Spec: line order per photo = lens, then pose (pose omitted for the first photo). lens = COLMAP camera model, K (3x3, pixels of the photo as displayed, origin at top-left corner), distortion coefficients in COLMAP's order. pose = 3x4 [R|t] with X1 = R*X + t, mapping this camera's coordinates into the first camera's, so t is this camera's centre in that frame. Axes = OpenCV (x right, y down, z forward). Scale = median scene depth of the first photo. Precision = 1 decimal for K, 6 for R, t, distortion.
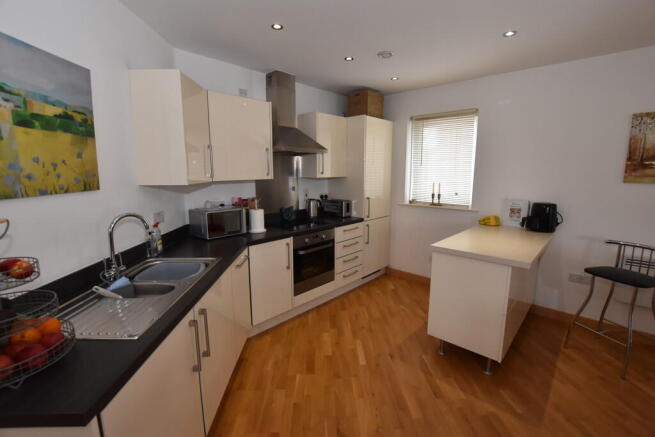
lens RADIAL K [[288.5, 0, 327.5], [0, 288.5, 218.5], [0, 0, 1]] dist [-0.023524, 0.000035]
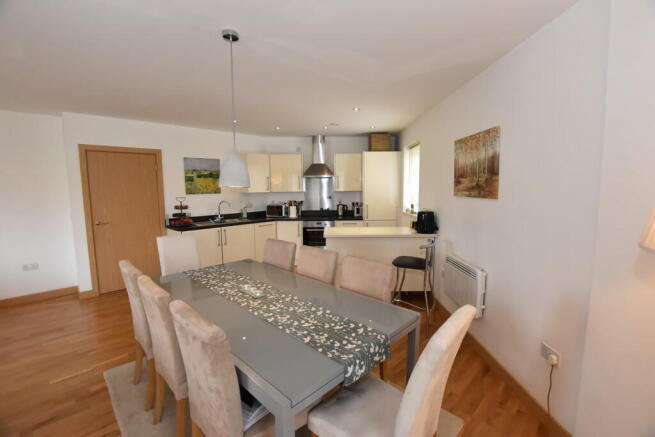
lens RADIAL K [[288.5, 0, 327.5], [0, 288.5, 218.5], [0, 0, 1]] dist [-0.023524, 0.000035]
pose [[0.674176, 0.077461, -0.734497, 1.526597], [-0.115045, 0.993360, -0.000836, 0.030964], [0.729555, 0.085064, 0.678611, -0.217042]]
